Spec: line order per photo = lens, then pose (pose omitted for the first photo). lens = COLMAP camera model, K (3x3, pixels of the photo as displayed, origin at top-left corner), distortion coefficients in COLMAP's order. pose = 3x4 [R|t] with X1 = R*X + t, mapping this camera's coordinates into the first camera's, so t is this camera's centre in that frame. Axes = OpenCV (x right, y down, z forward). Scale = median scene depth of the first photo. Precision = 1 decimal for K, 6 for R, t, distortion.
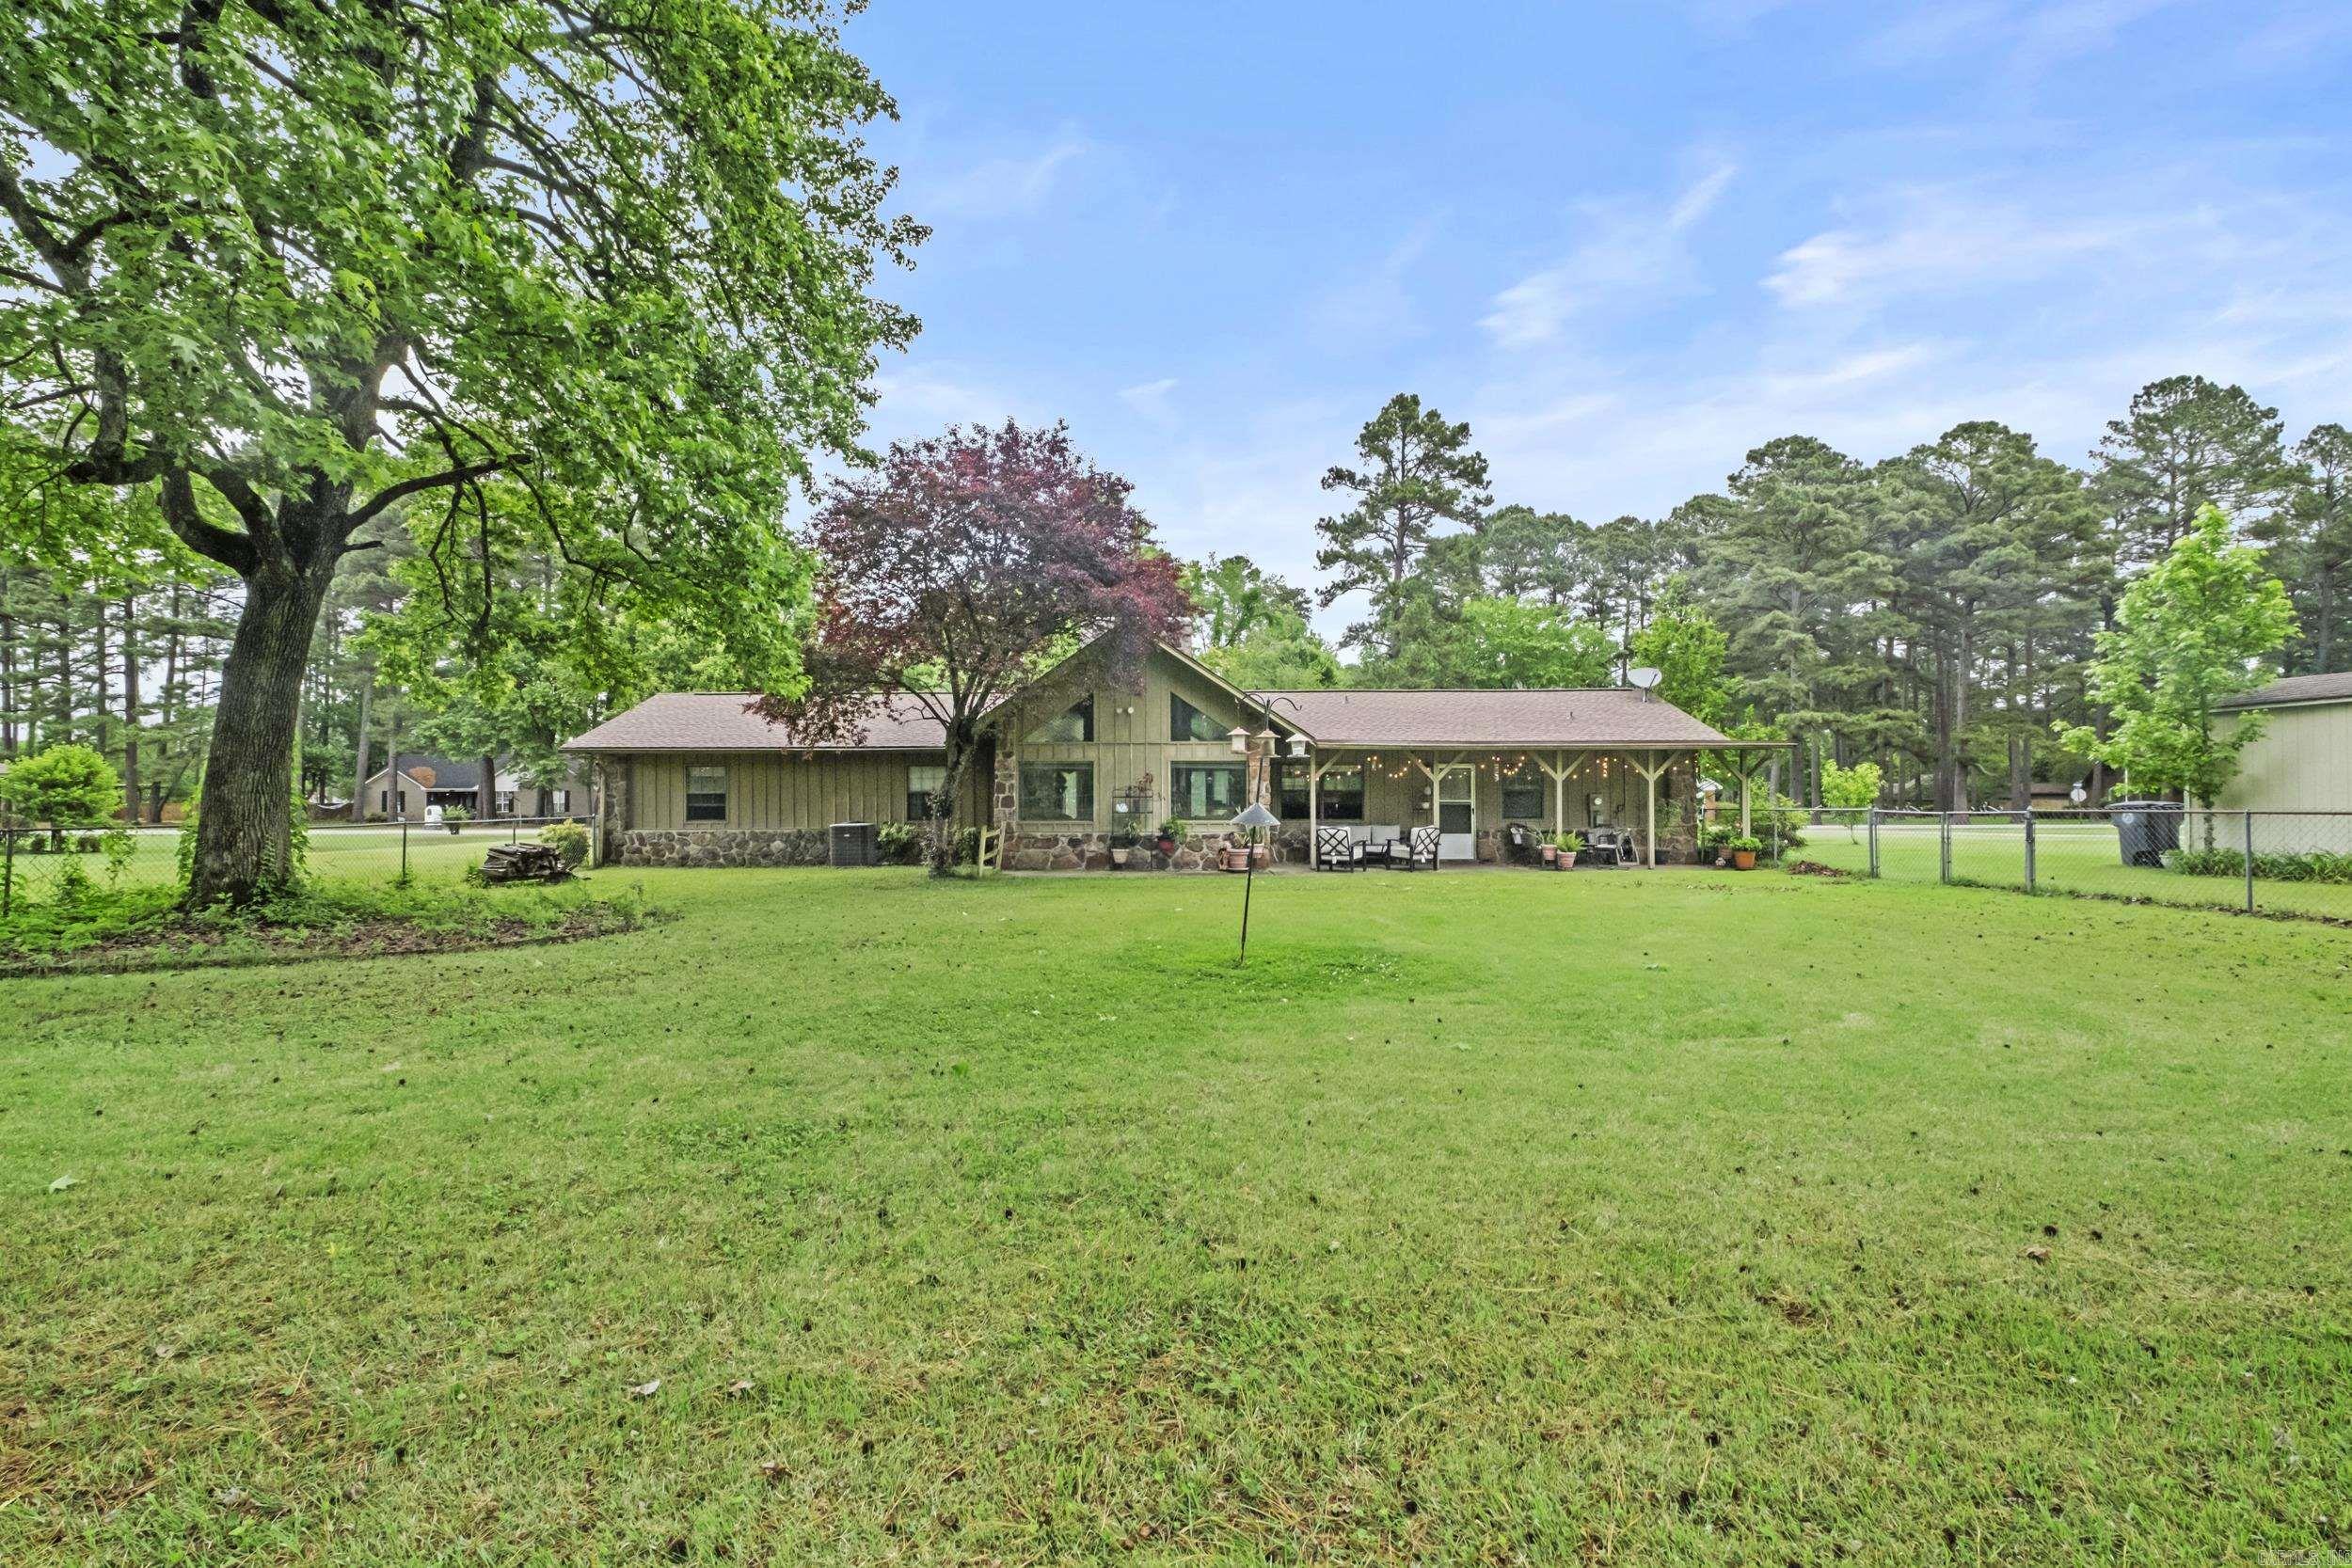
lens RADIAL K [[1055.3, 0, 1179.4], [0, 1055.3, 778.5], [0, 0, 1]] dist [-0.006319, 0.000608]
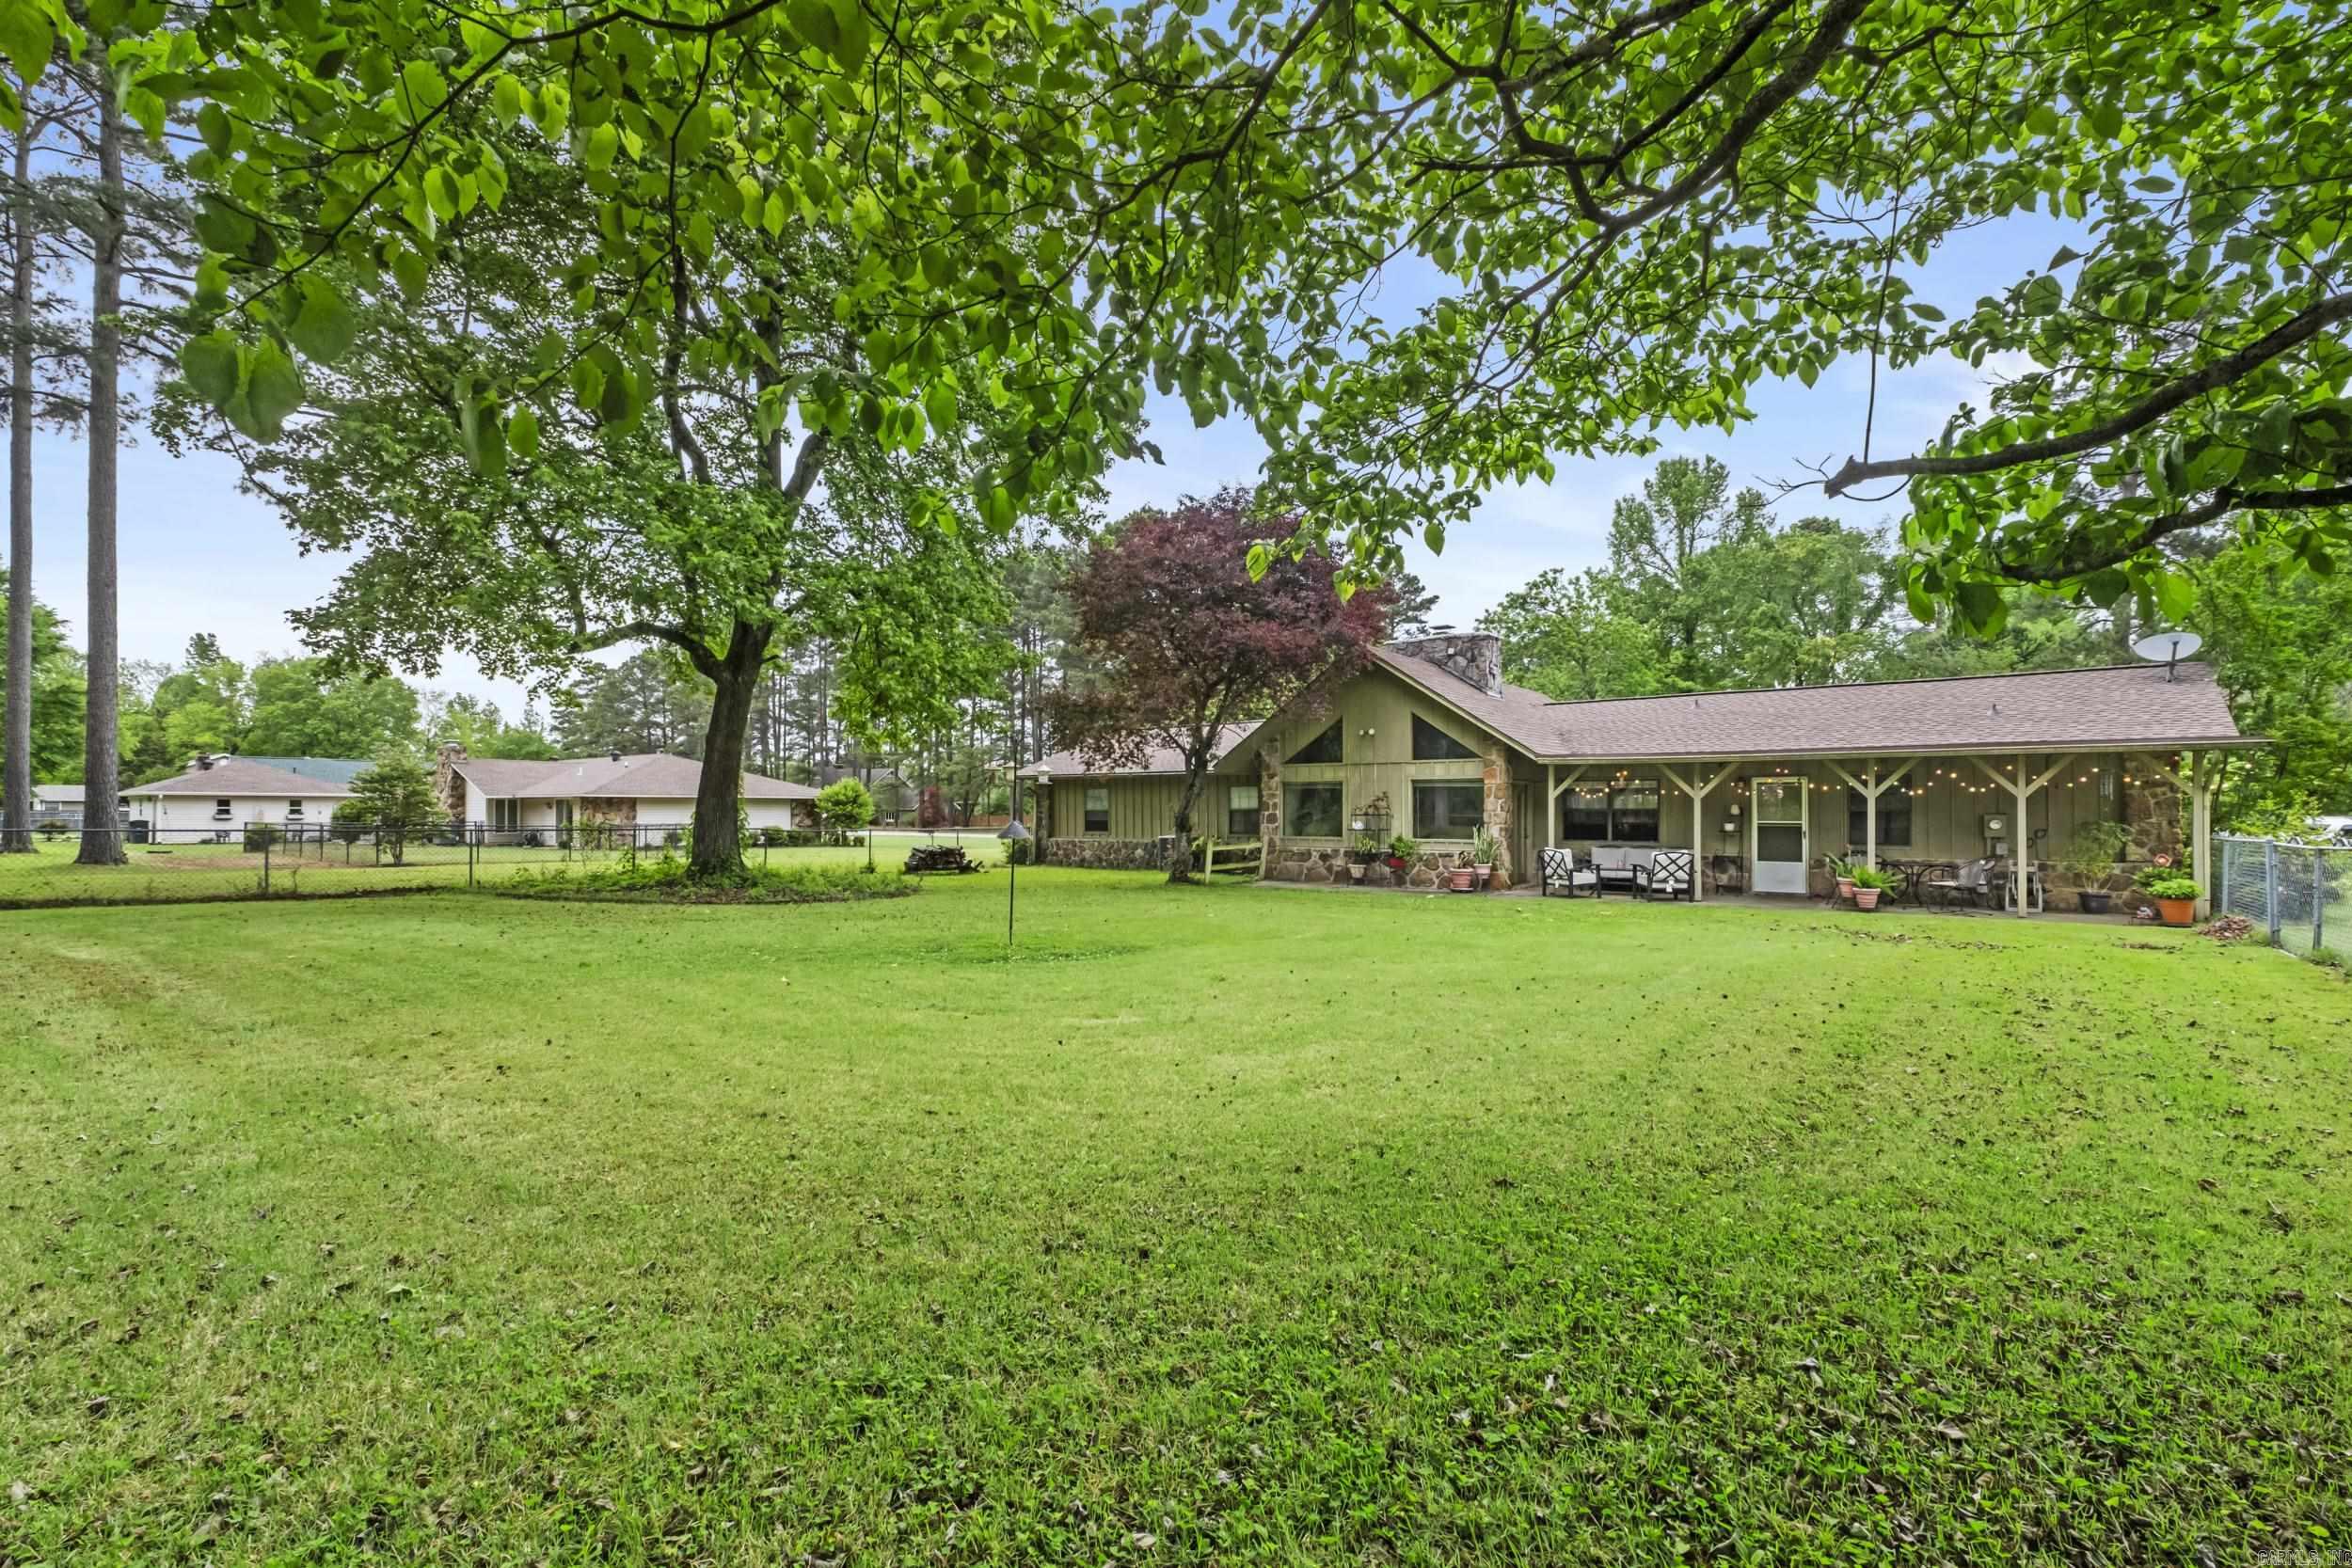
lens RADIAL K [[1055.3, 0, 1142.4], [0, 1055.3, 797.8], [0, 0, 1]] dist [-0.006319, 0.000608]
pose [[0.781308, -0.004216, -0.624131, 0.137641], [0.006515, 0.999978, 0.001401, -0.000759], [0.624111, -0.005161, 0.781318, 0.015363]]
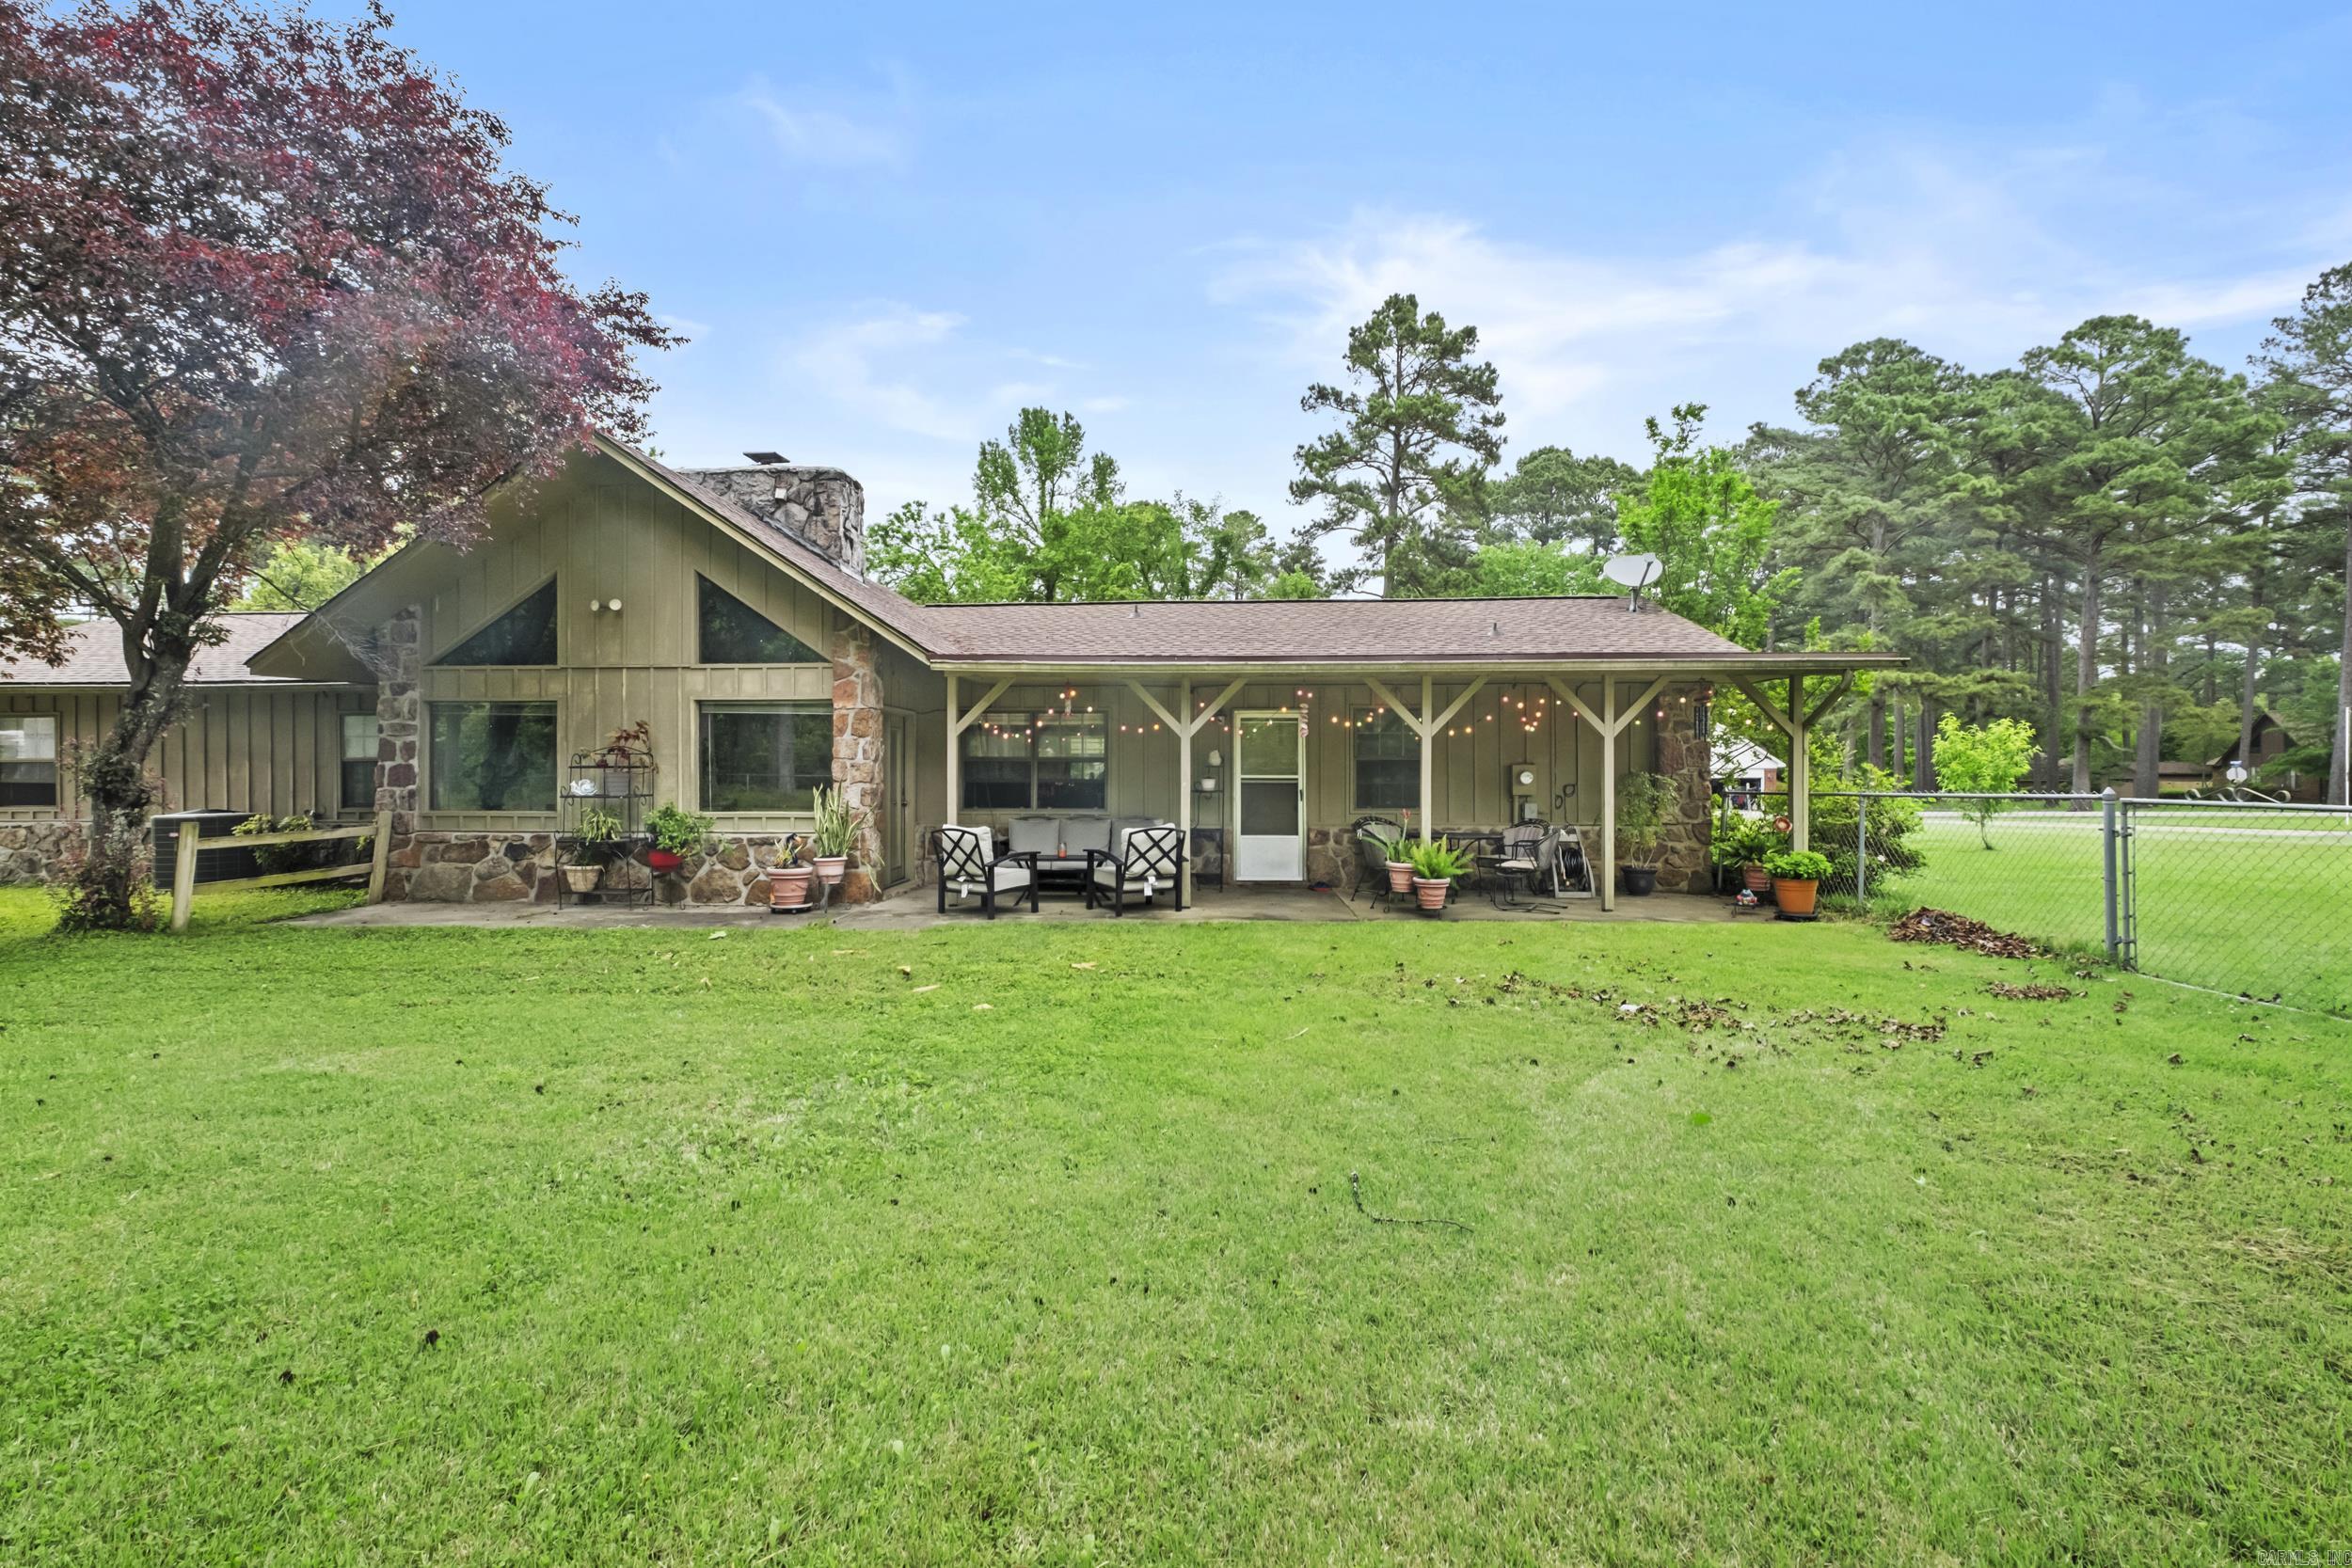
lens RADIAL K [[1055.3, 0, 1177.7], [0, 1055.3, 774.0], [0, 0, 1]] dist [-0.006319, 0.000608]
pose [[0.998658, 0.002048, -0.051744, 0.086016], [-0.001222, 0.999871, 0.015989, 0.003940], [0.051771, -0.015905, 0.998532, 0.155575]]
